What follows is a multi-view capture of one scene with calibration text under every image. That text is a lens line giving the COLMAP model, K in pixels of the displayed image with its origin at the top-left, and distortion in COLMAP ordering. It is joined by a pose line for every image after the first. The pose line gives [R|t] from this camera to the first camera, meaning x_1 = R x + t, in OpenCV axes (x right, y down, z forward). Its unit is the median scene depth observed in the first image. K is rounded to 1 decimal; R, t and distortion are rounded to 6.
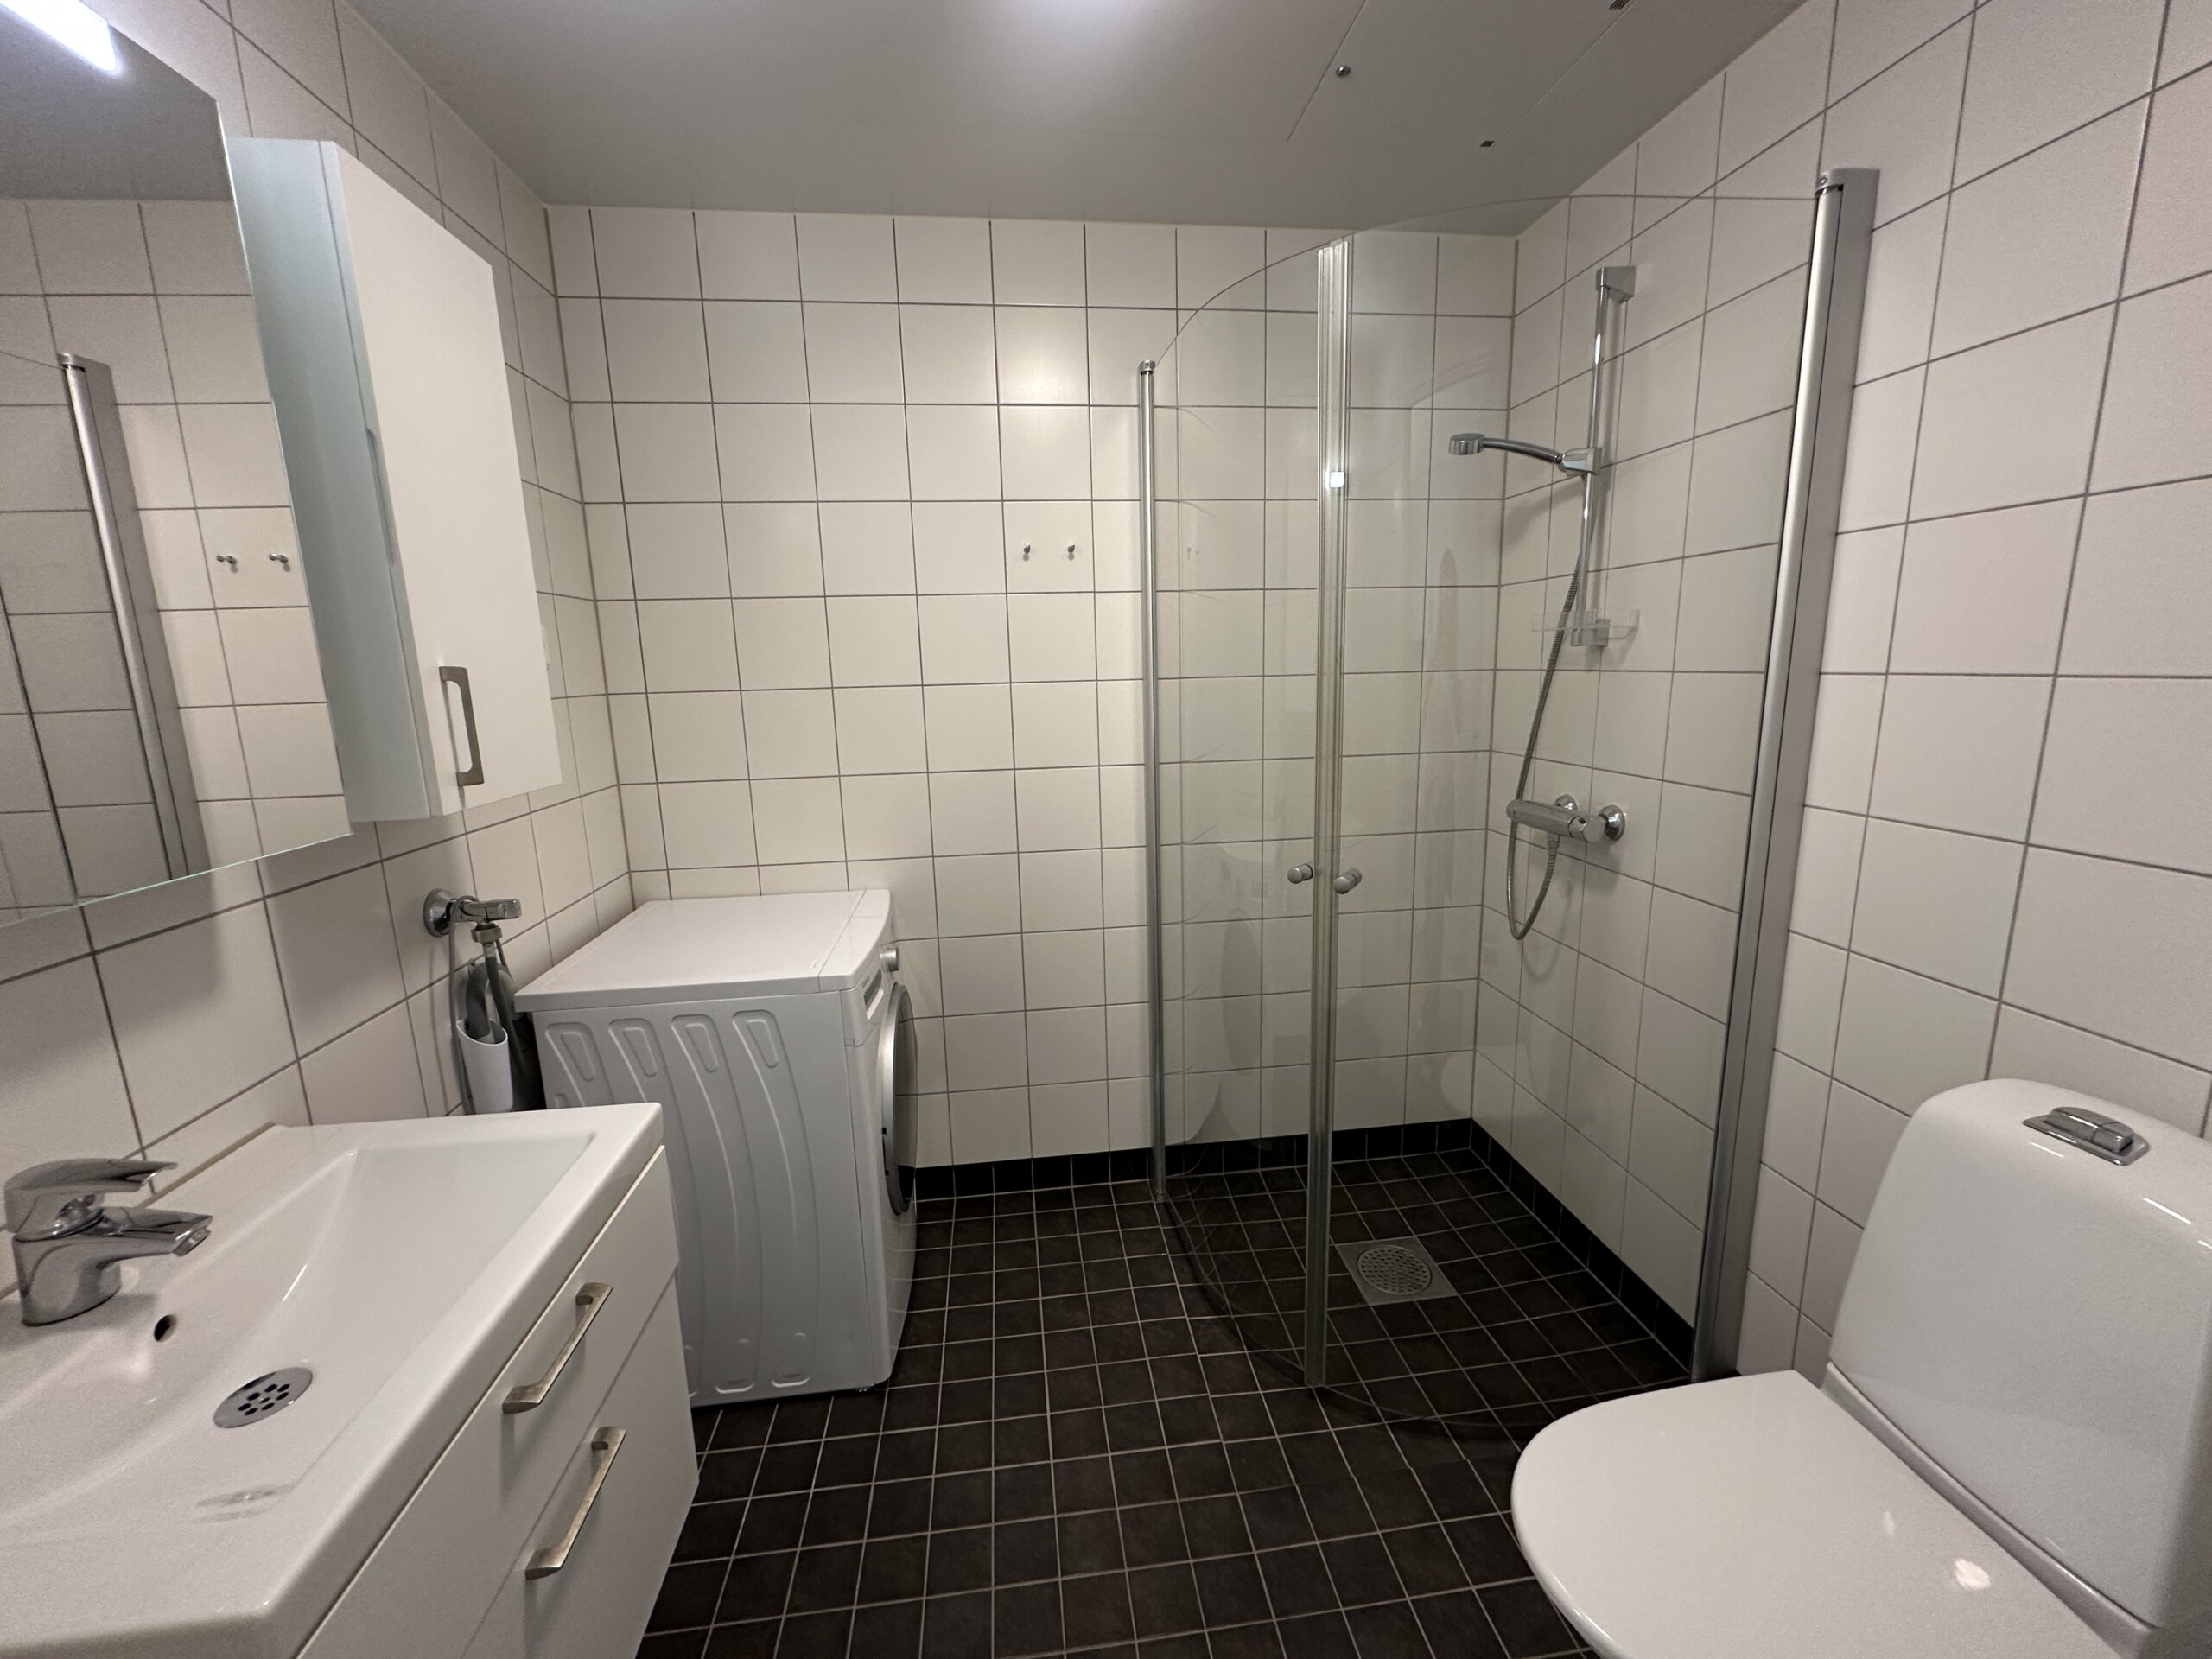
lens RADIAL K [[880.8, 0, 1097.8], [0, 880.8, 824.3], [0, 0, 1]] dist [-0.005975, 0.001333]
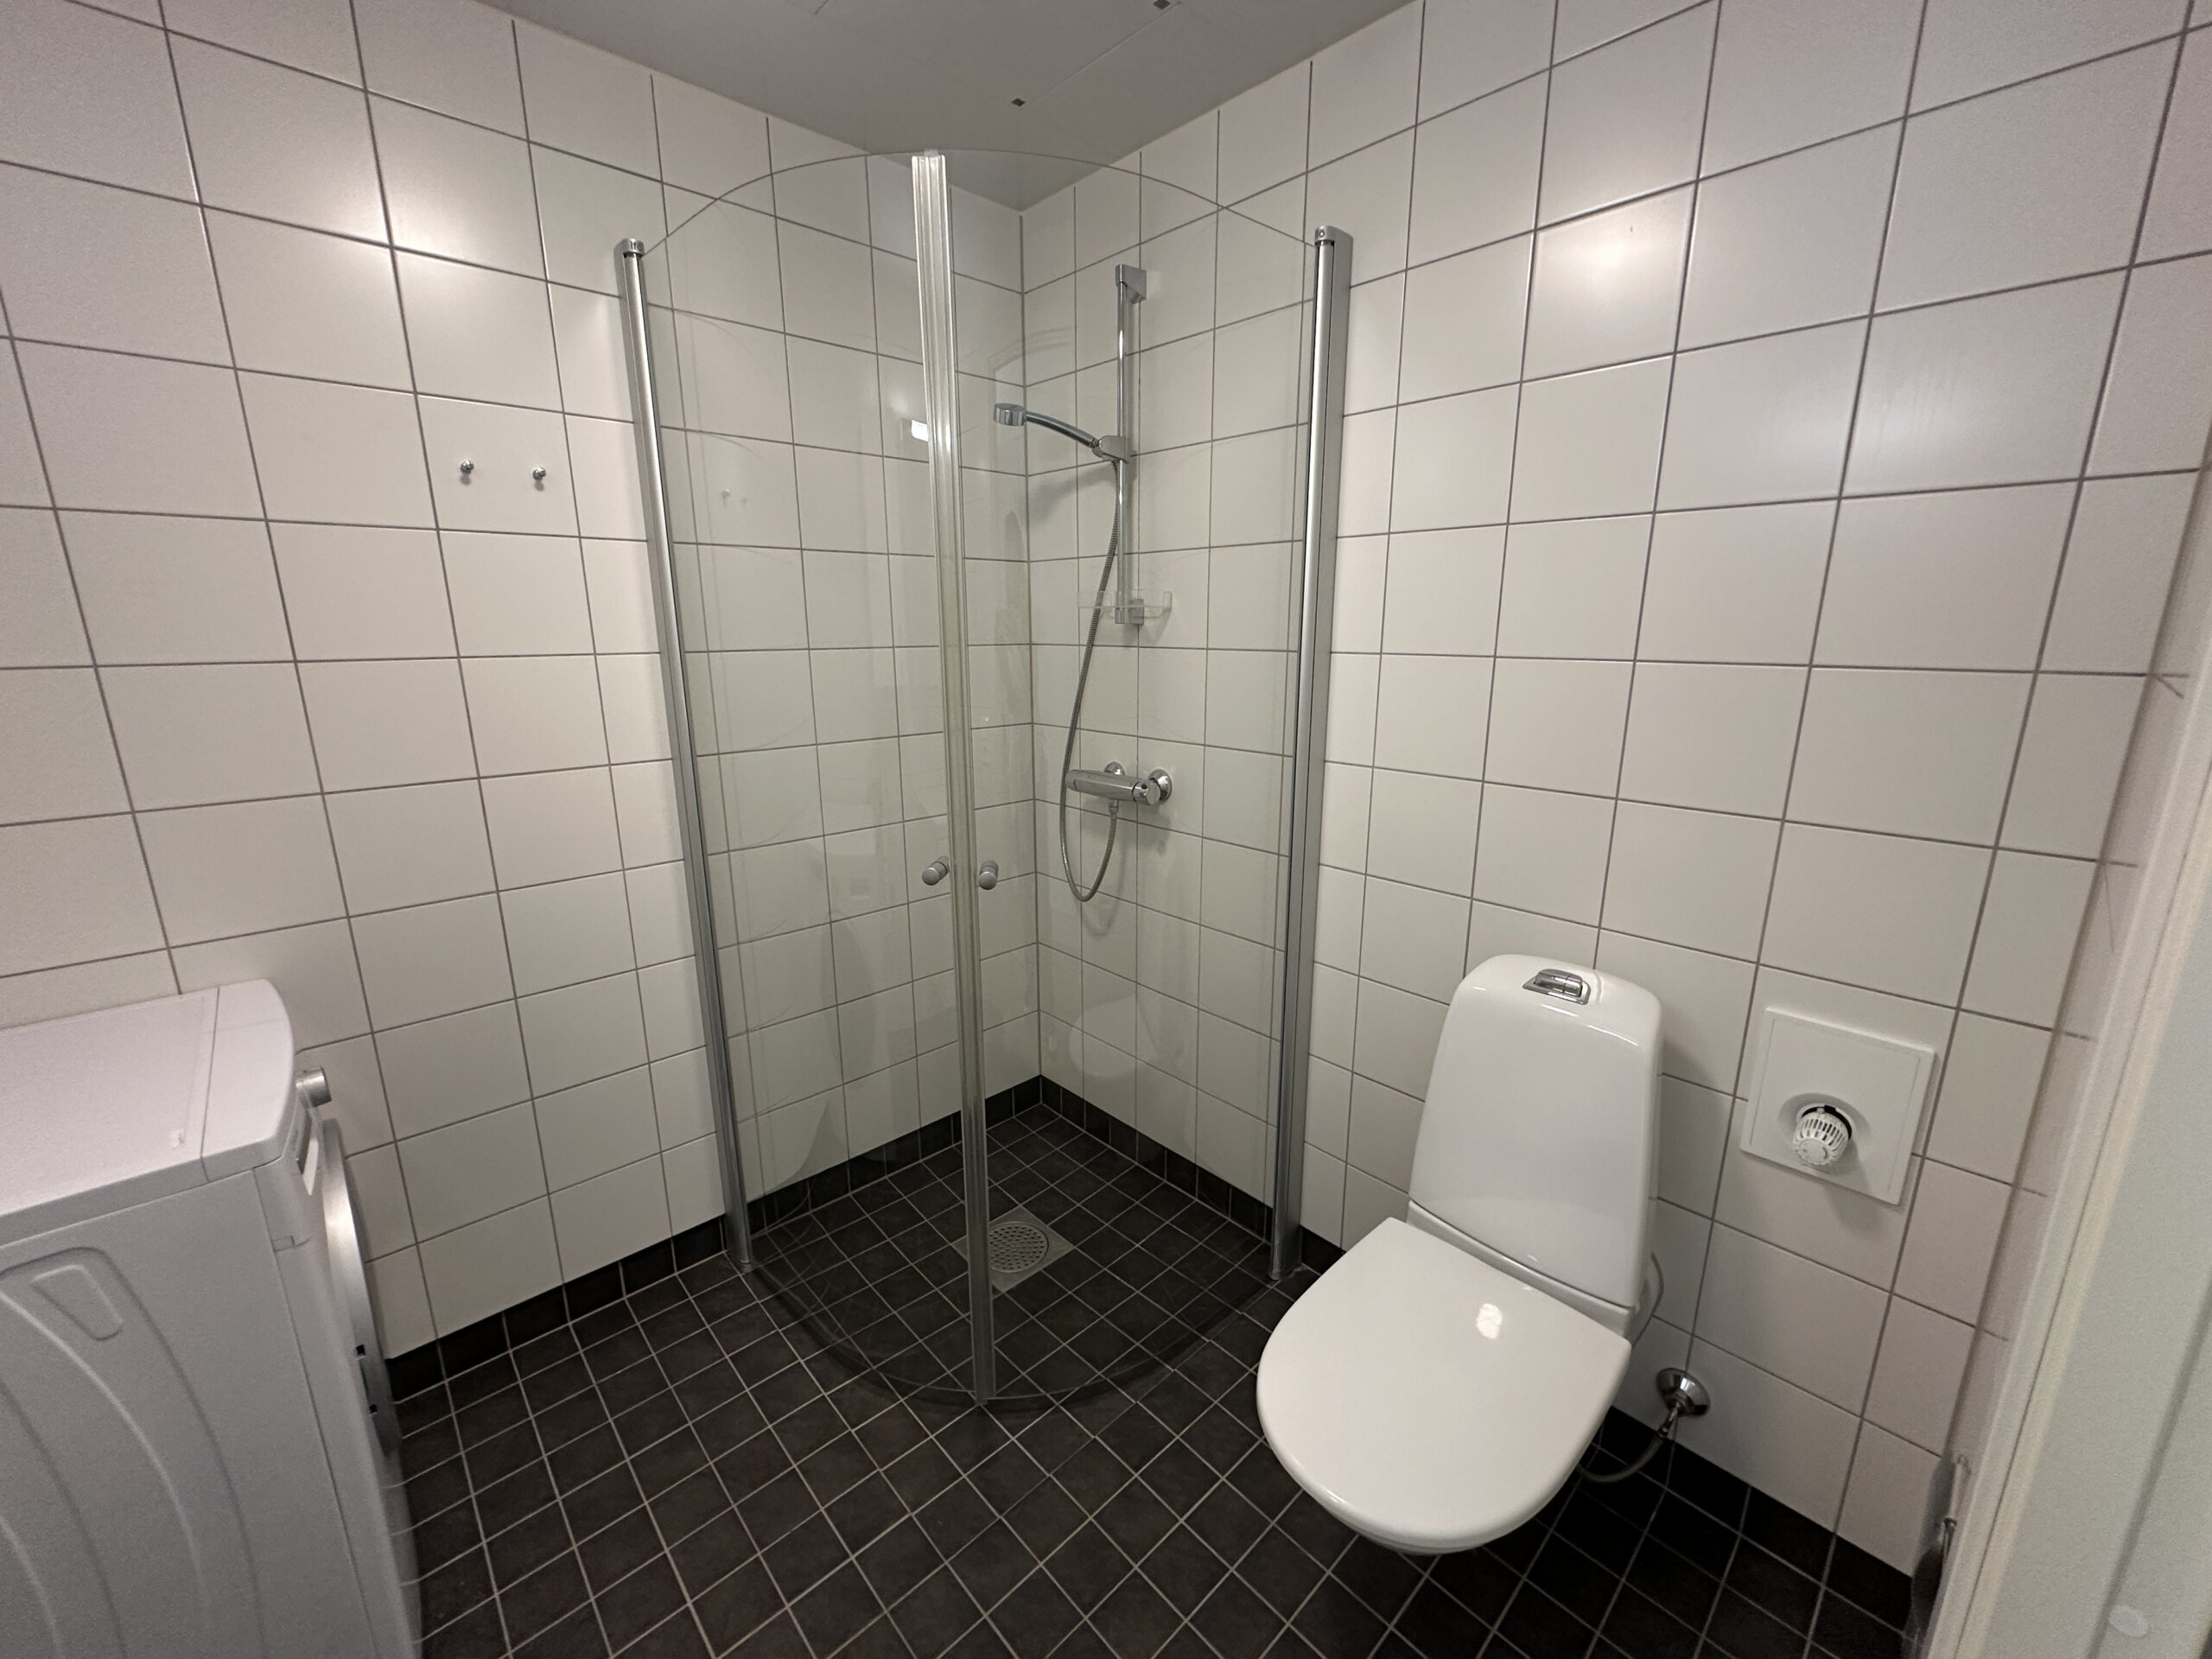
lens RADIAL K [[880.8, 0, 1097.2], [0, 880.8, 826.1], [0, 0, 1]] dist [-0.005975, 0.001333]
pose [[0.807194, -0.110089, 0.579929, -0.139424], [0.089732, 0.993922, 0.063782, -0.031048], [-0.583426, 0.000554, 0.812166, 0.157615]]
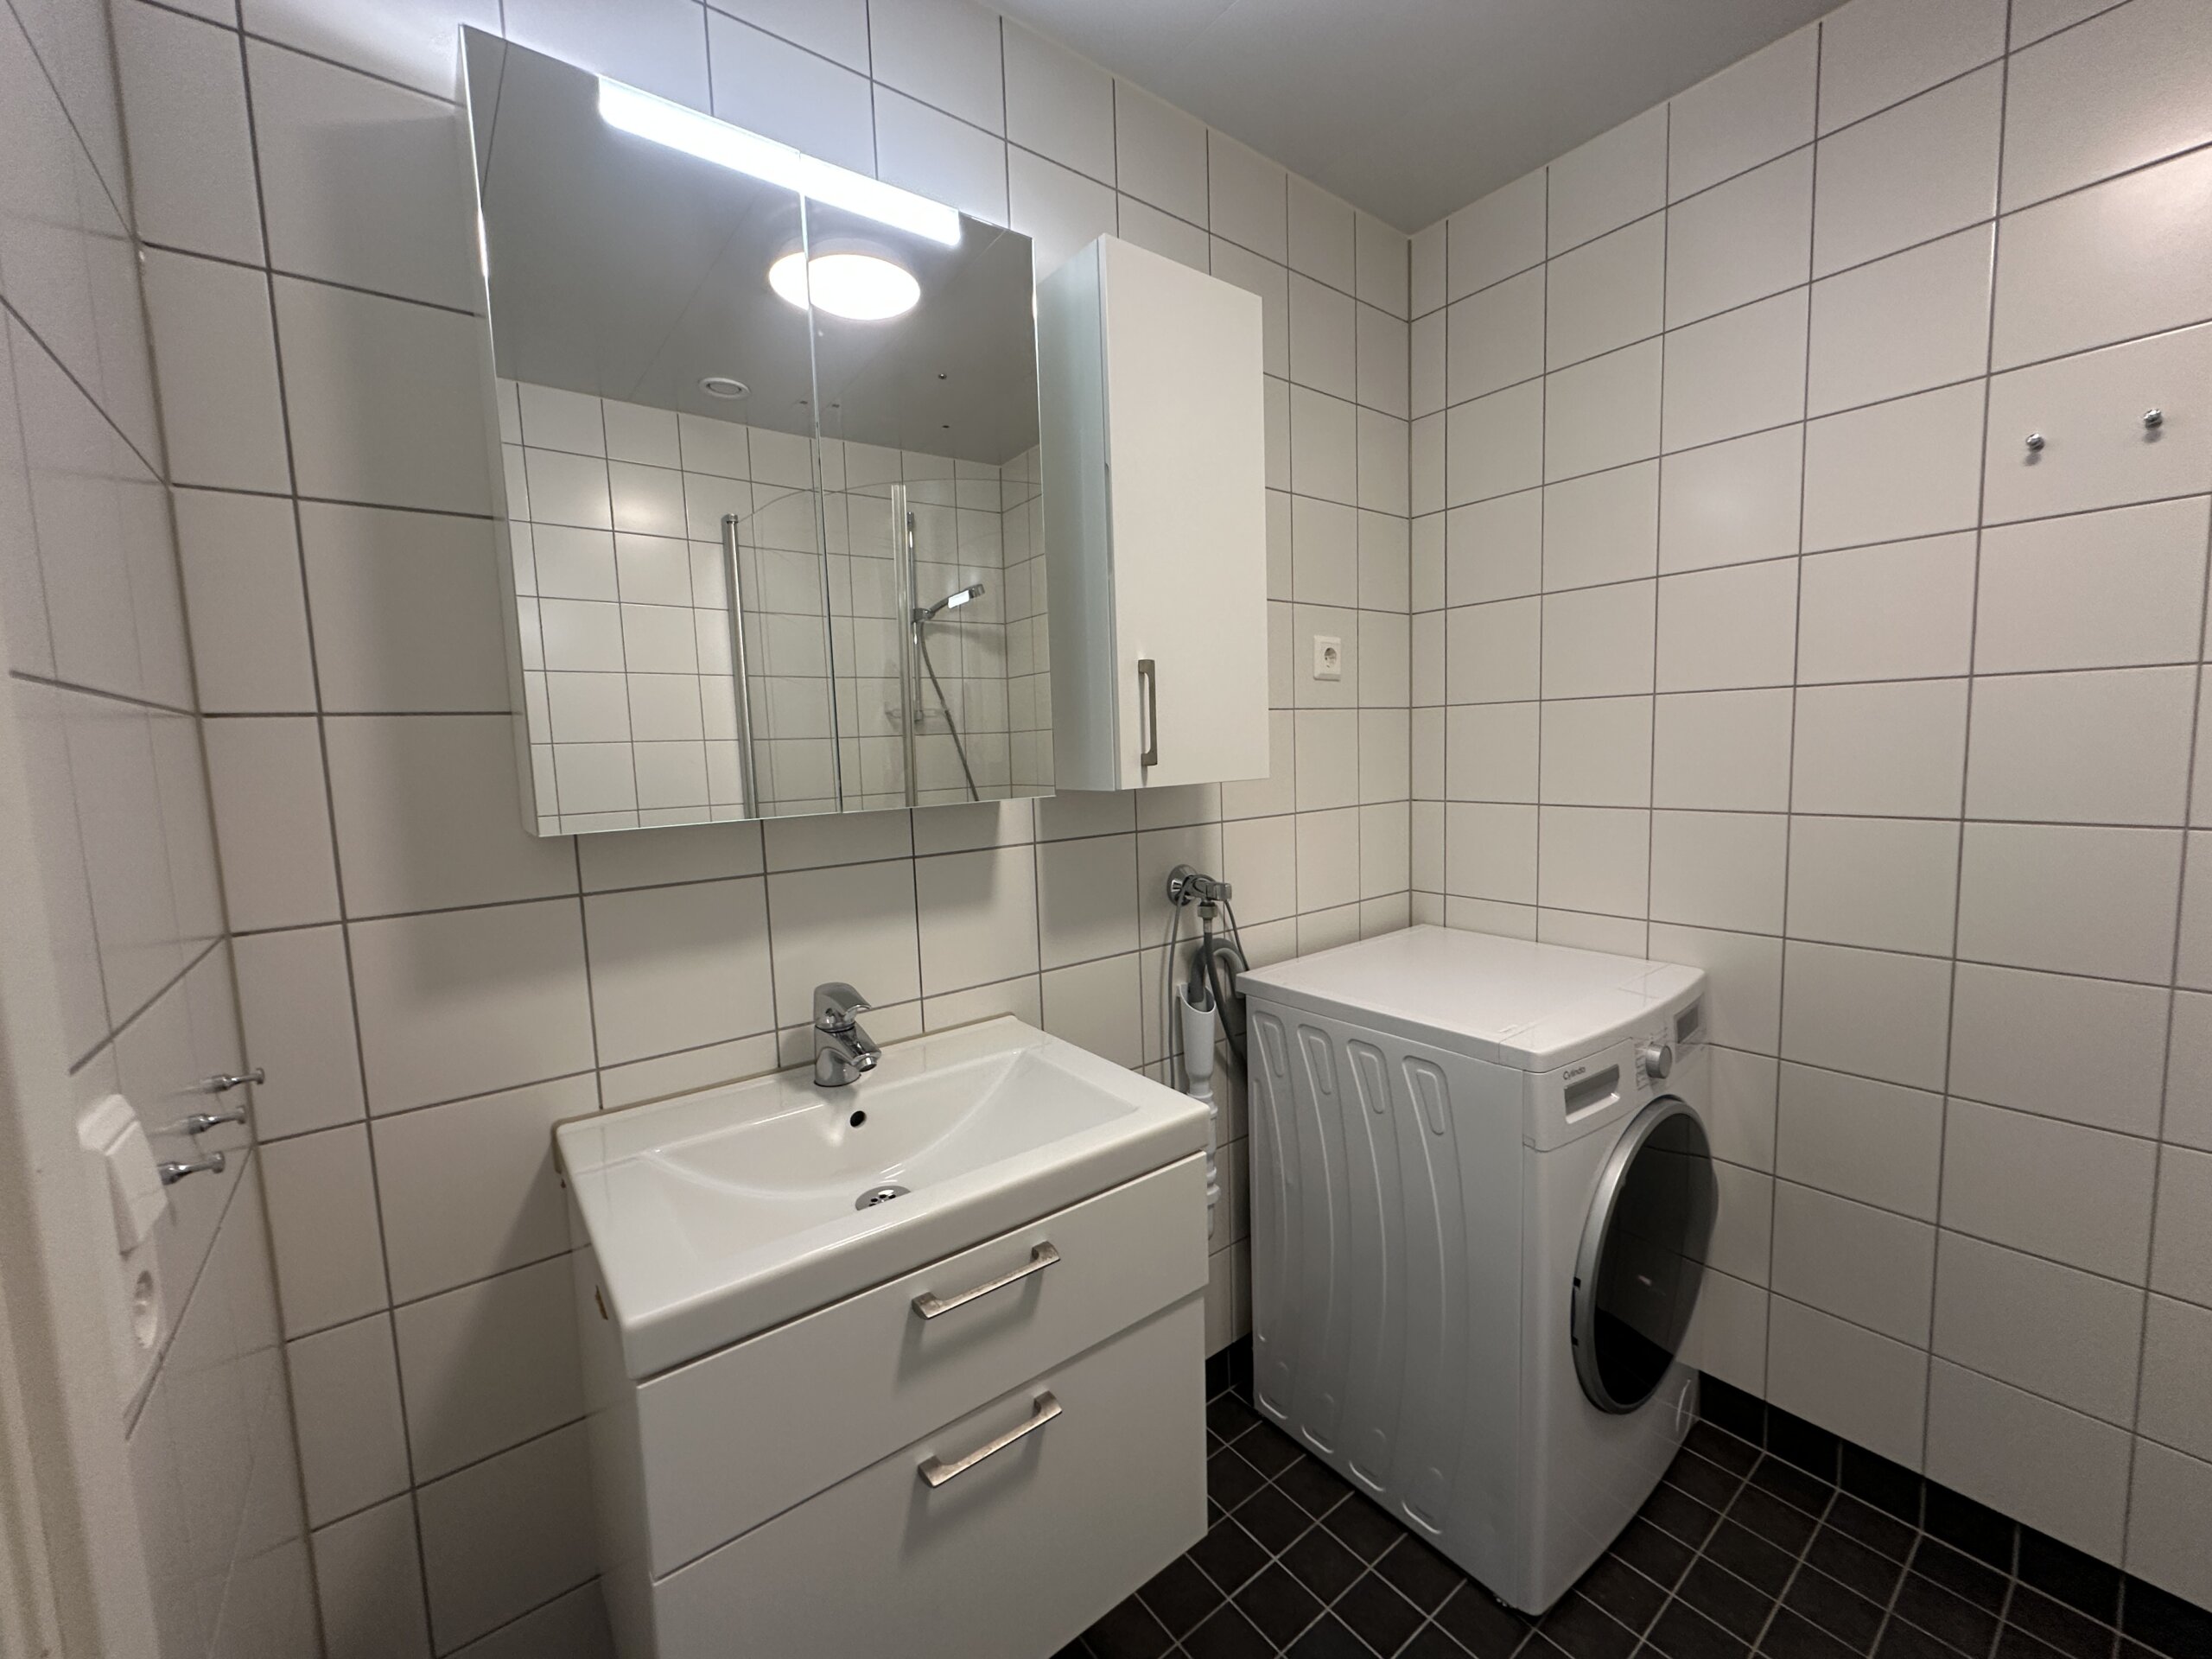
lens RADIAL K [[880.8, 0, 1109.9], [0, 880.8, 825.2], [0, 0, 1]] dist [-0.005975, 0.001333]
pose [[0.518958, 0.089797, -0.850070, 0.145019], [-0.135629, 0.990519, 0.021834, 0.008756], [0.843971, 0.103963, 0.526217, 0.254091]]
